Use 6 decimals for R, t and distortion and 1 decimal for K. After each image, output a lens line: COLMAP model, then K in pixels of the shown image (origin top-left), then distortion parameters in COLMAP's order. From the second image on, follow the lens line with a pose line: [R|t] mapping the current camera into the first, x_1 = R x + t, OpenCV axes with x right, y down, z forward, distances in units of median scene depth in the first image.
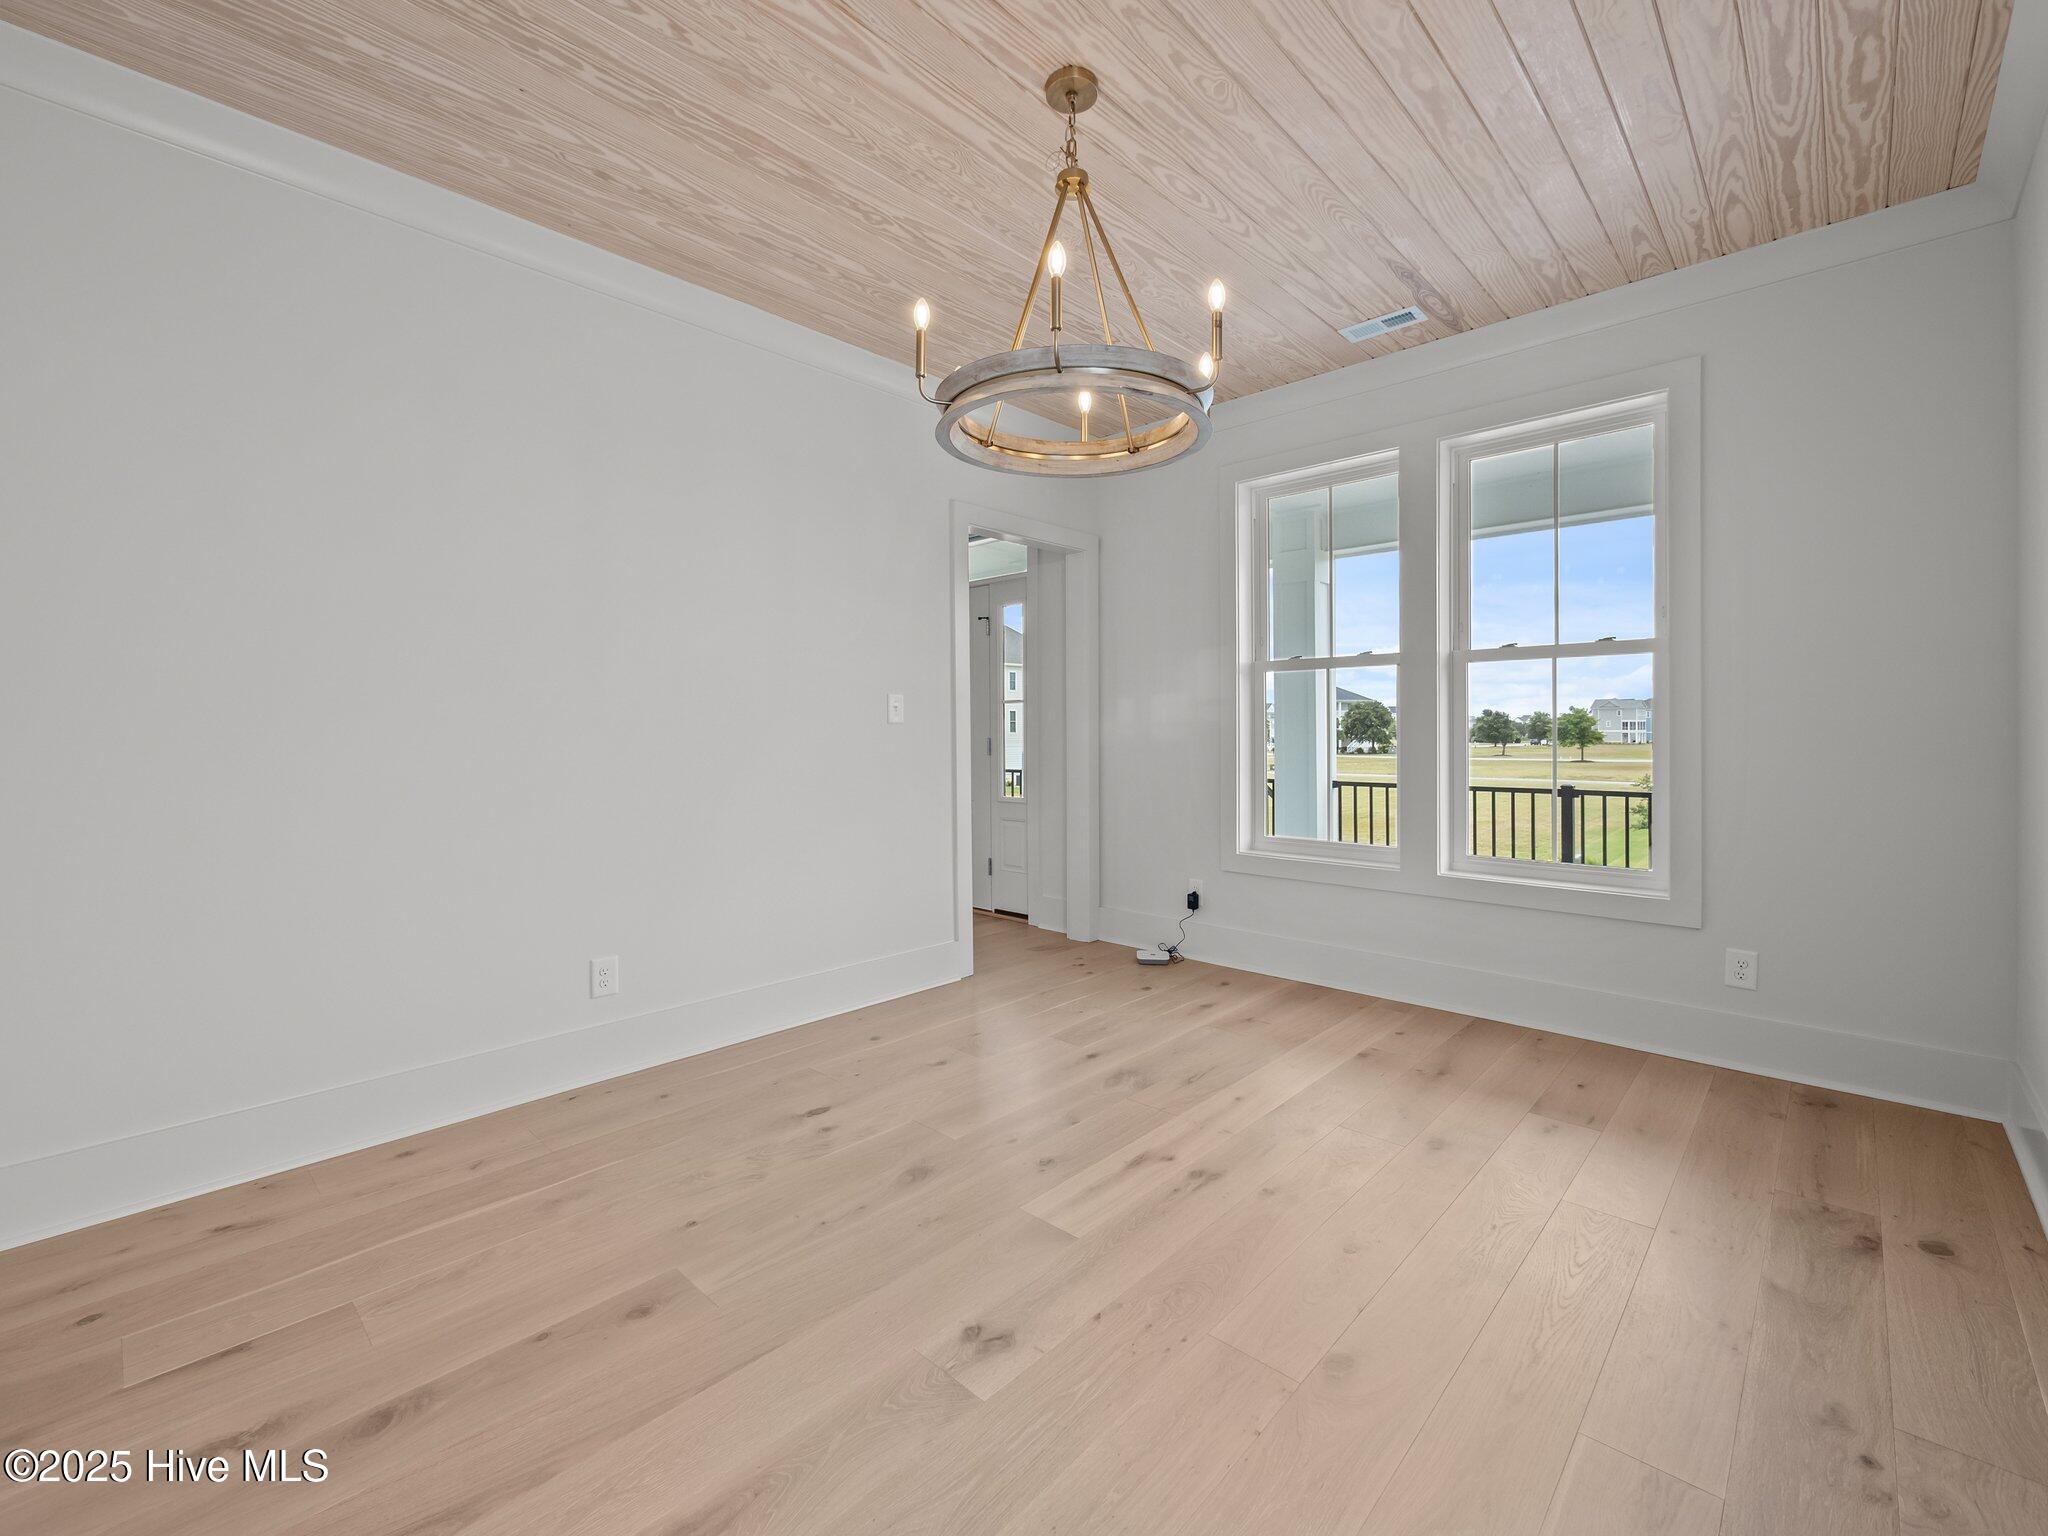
lens RADIAL K [[874.2, 0, 1018.0], [0, 874.2, 755.1], [0, 0, 1]] dist [-0.000016, 0.000205]
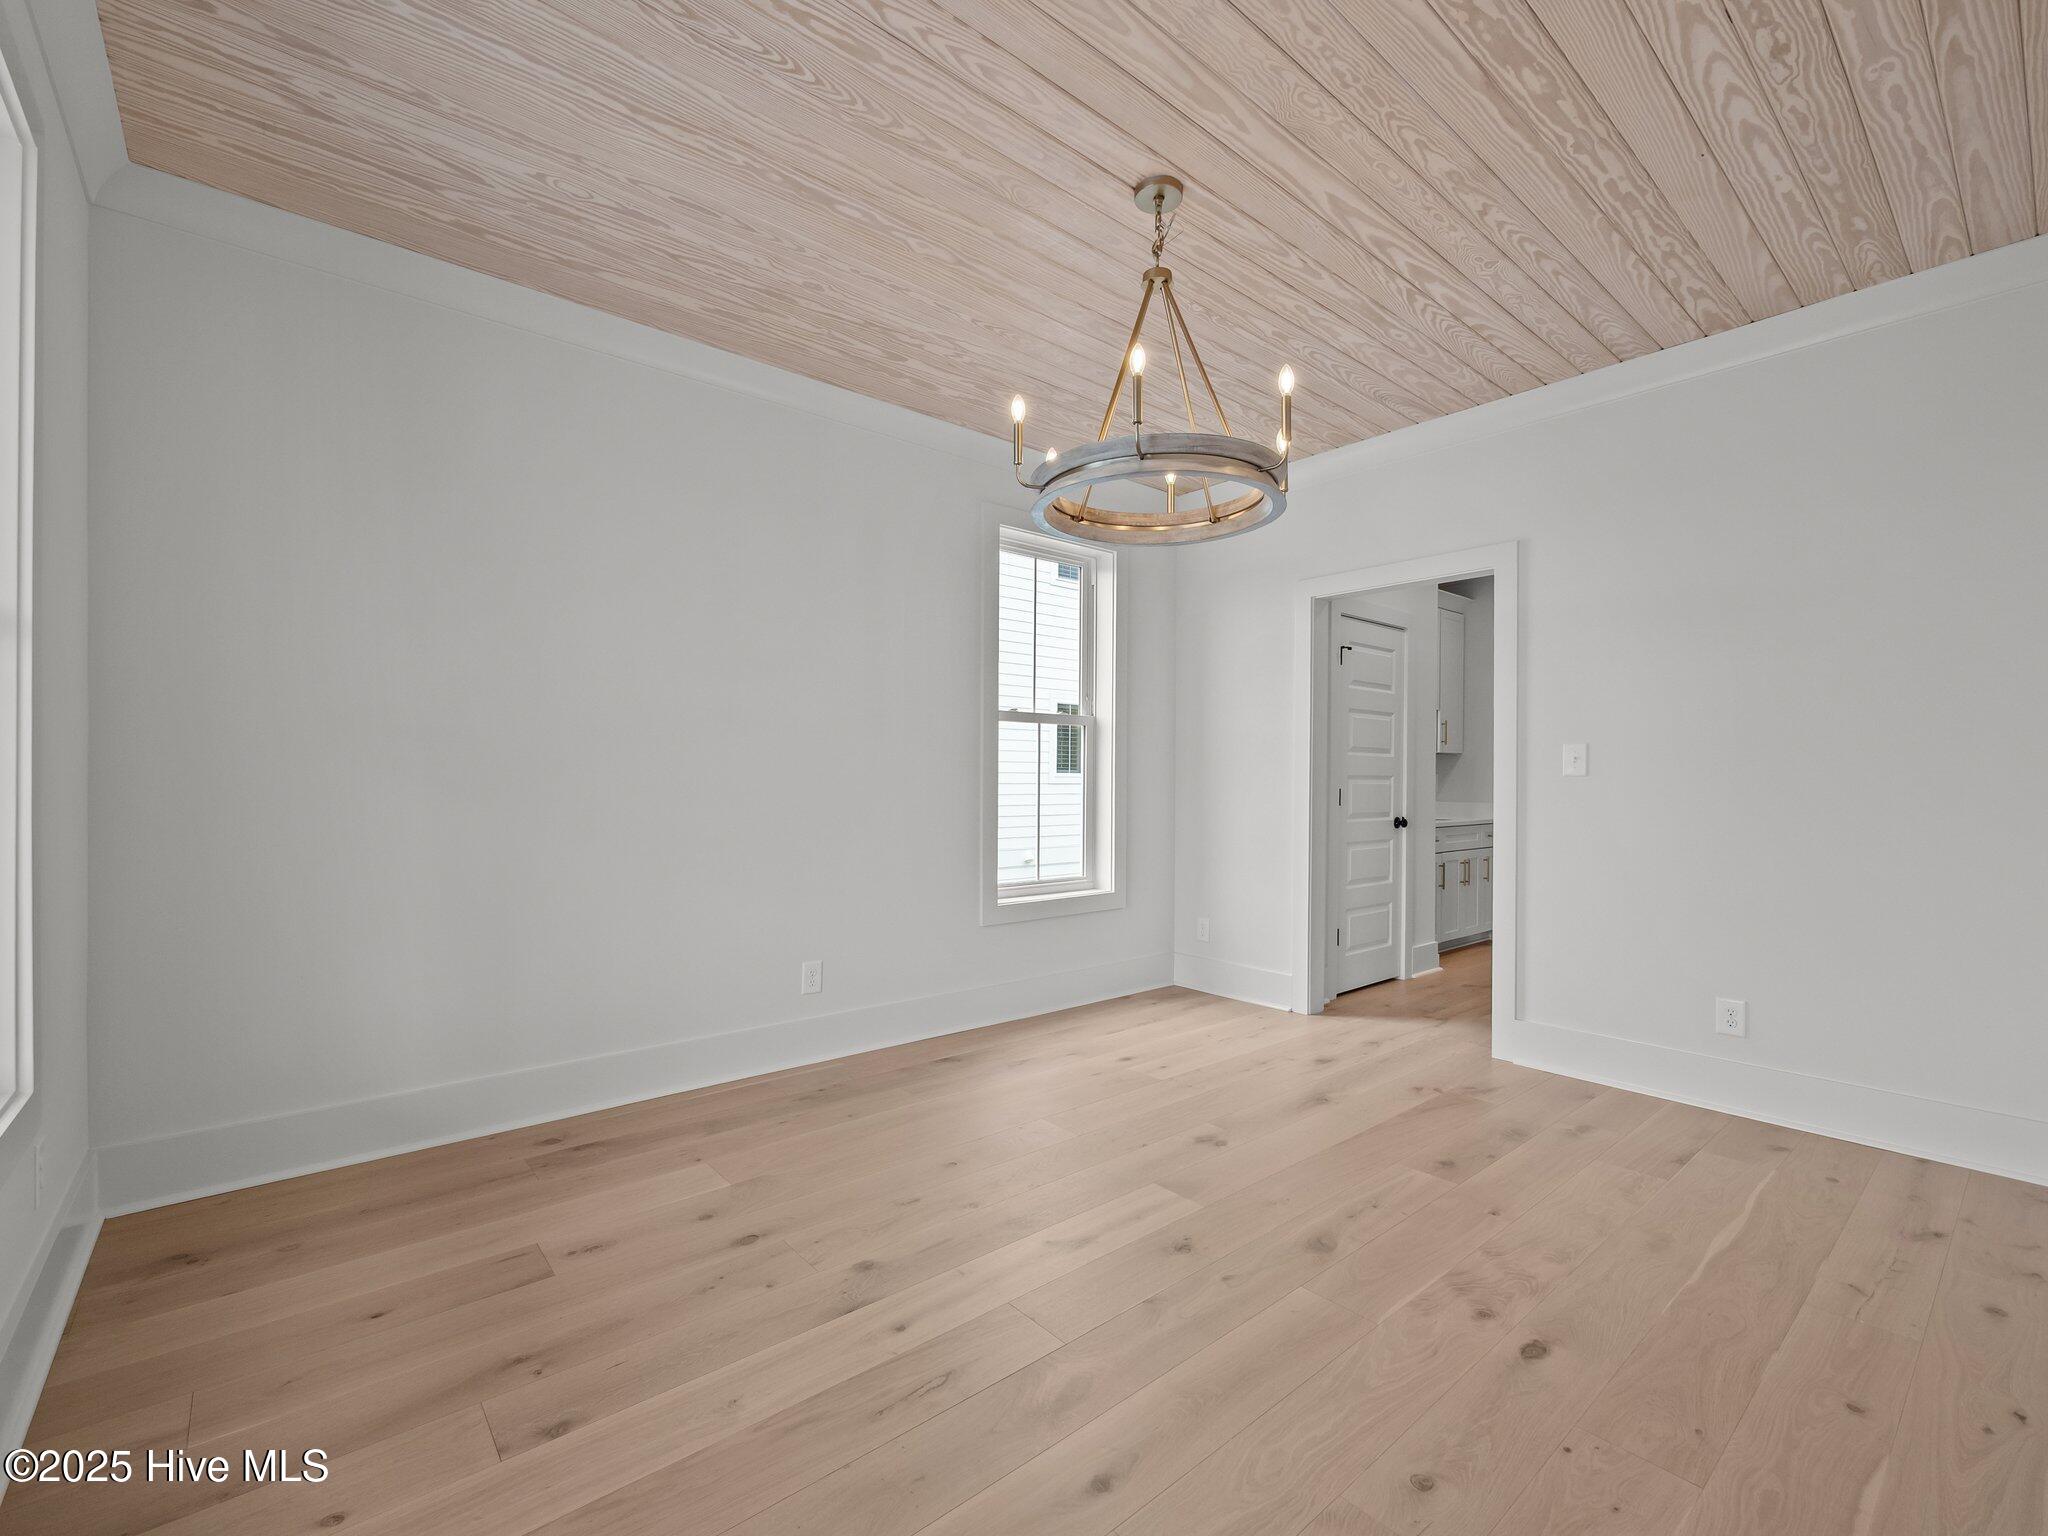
lens RADIAL K [[874.2, 0, 1012.9], [0, 874.2, 775.5], [0, 0, 1]] dist [-0.000016, 0.000205]
pose [[-0.992323, 0.000332, 0.123671, 0.089687], [0.003078, 0.999753, 0.022018, -0.052195], [-0.123633, 0.022230, -0.992079, 1.787825]]
